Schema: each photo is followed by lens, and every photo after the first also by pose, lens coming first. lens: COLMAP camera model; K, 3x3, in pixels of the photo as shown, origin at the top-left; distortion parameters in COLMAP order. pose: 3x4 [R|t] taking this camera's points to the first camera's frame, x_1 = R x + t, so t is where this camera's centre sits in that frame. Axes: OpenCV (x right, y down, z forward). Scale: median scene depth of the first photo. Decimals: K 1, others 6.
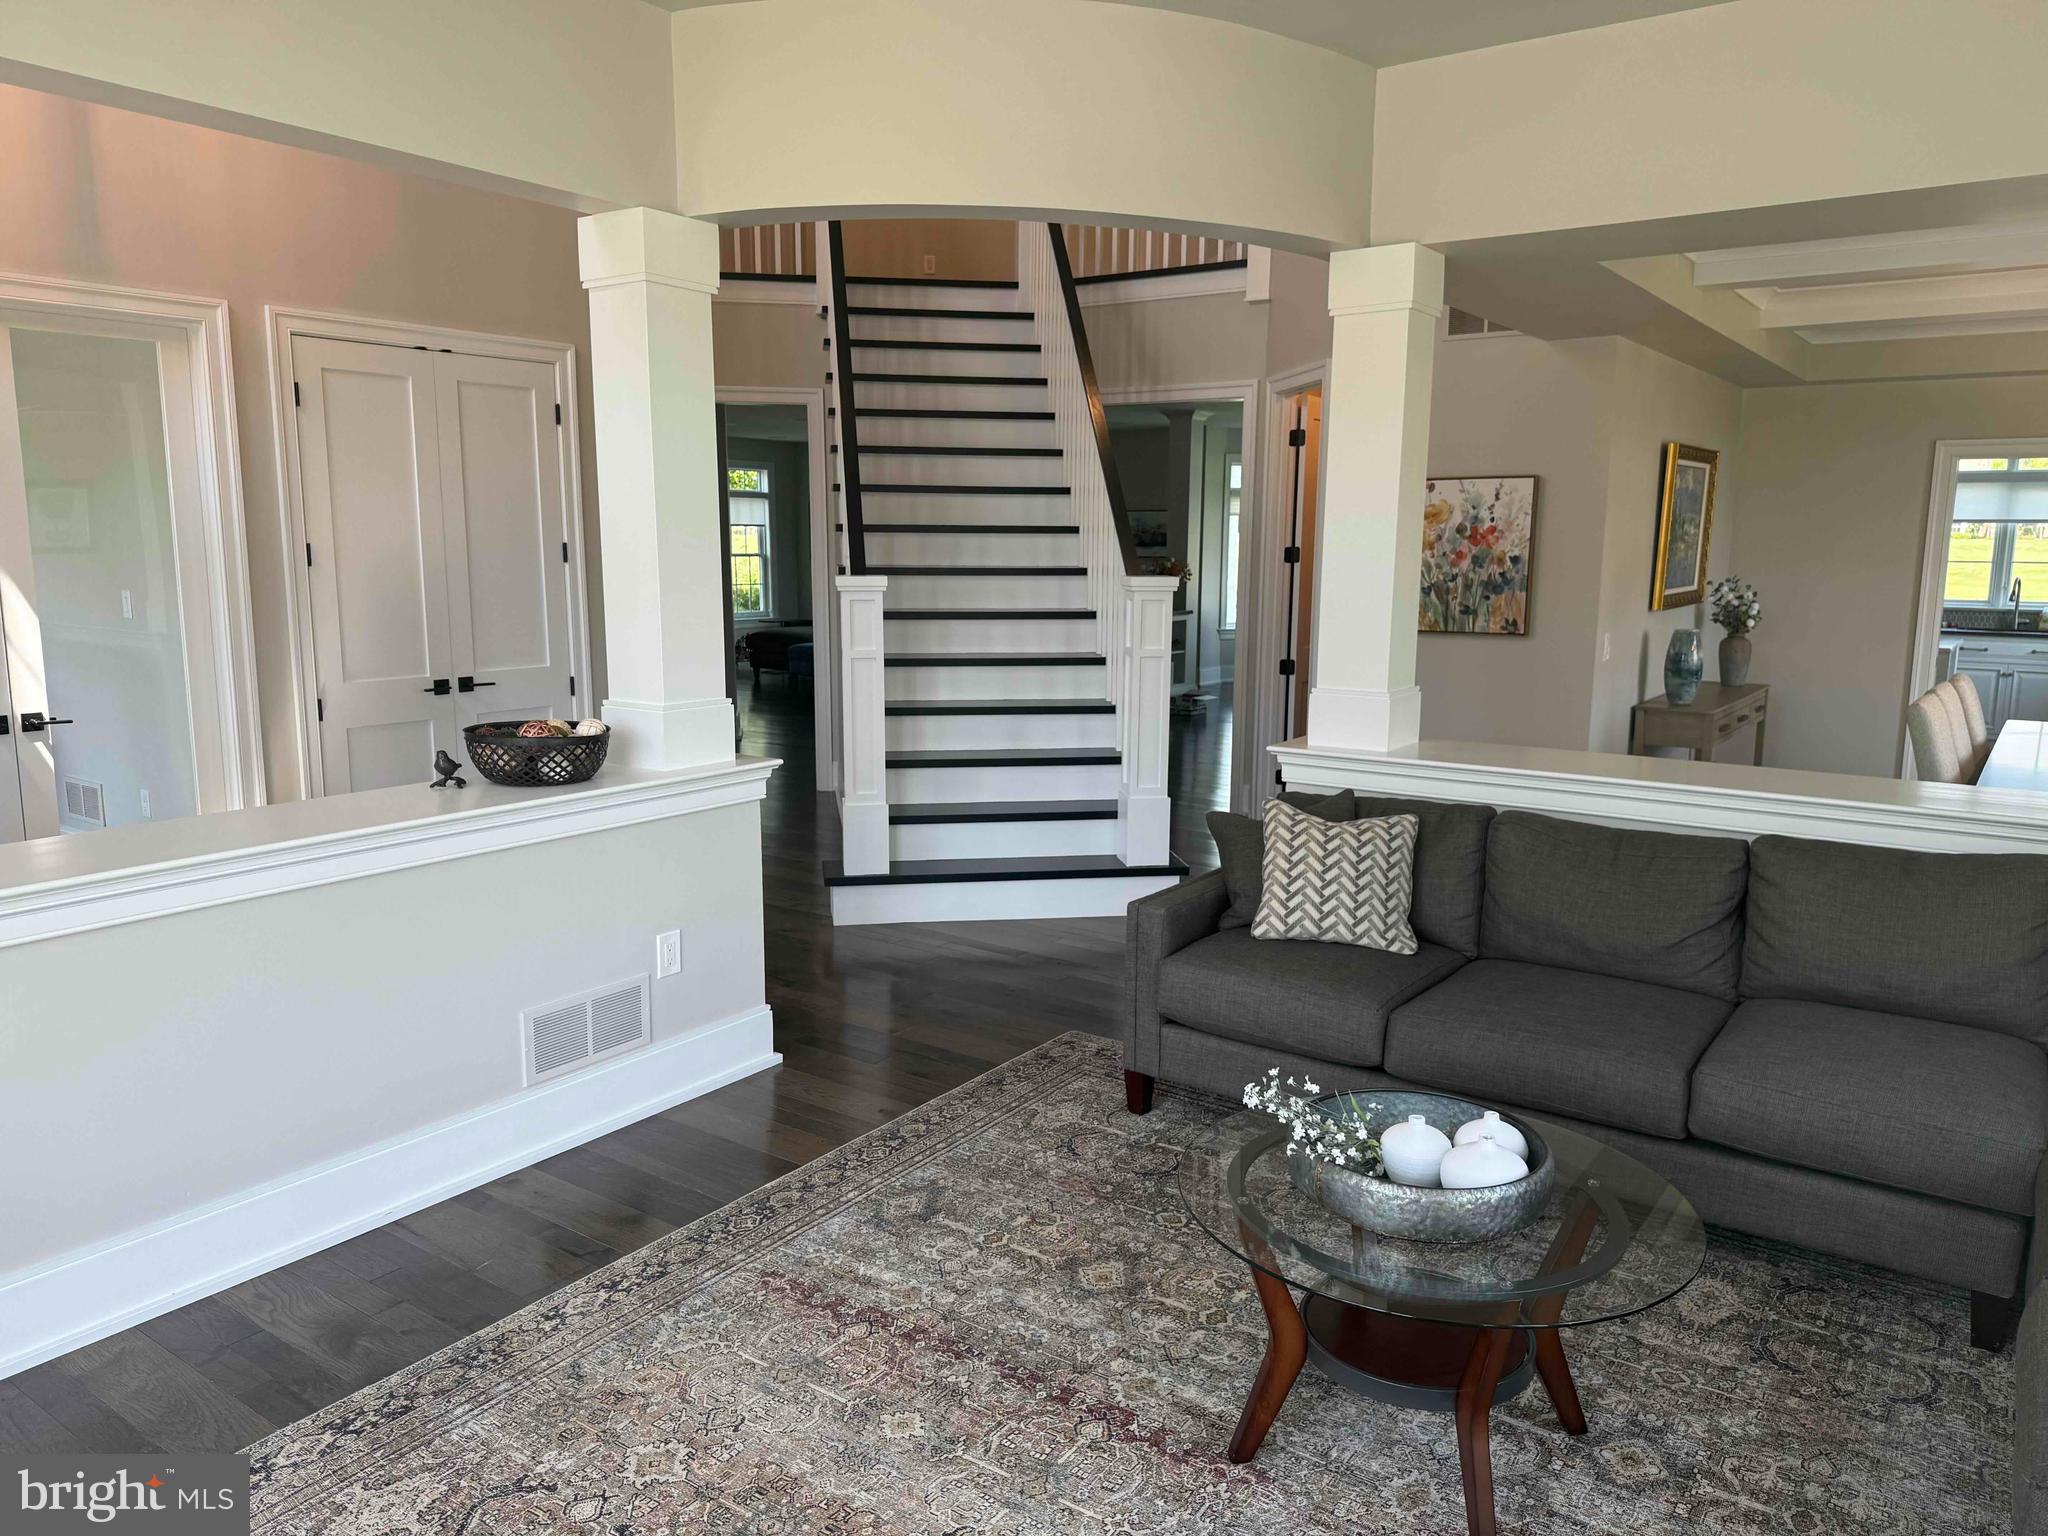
lens RADIAL K [[1447.5, 0, 1024.0], [0, 1447.5, 768.0], [0, 0, 1]] dist [0.109523, -0.117546]
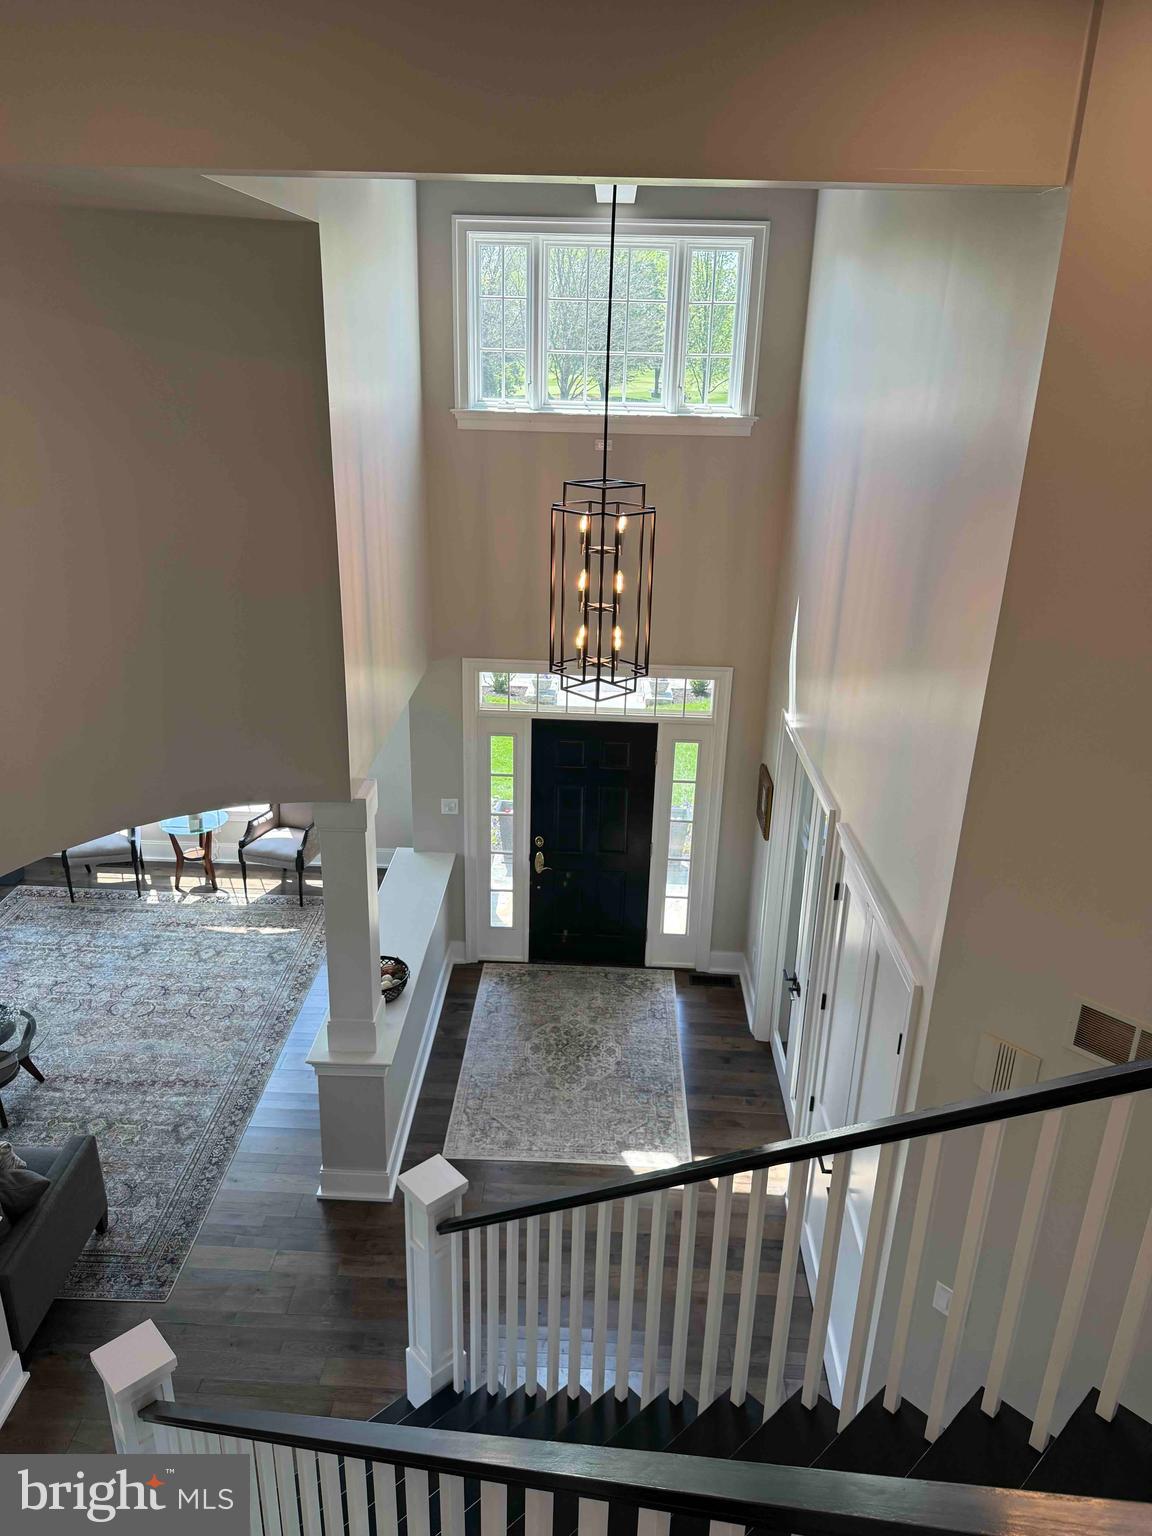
lens RADIAL K [[1085.6, 0, 576.0], [0, 1085.6, 768.0], [0, 0, 1]] dist [0.109523, -0.117546]
pose [[-0.832394, 0.177247, -0.525075, 0.304573], [-0.119262, 0.867980, 0.482065, -1.497119], [0.541199, 0.463890, -0.701363, 2.859442]]
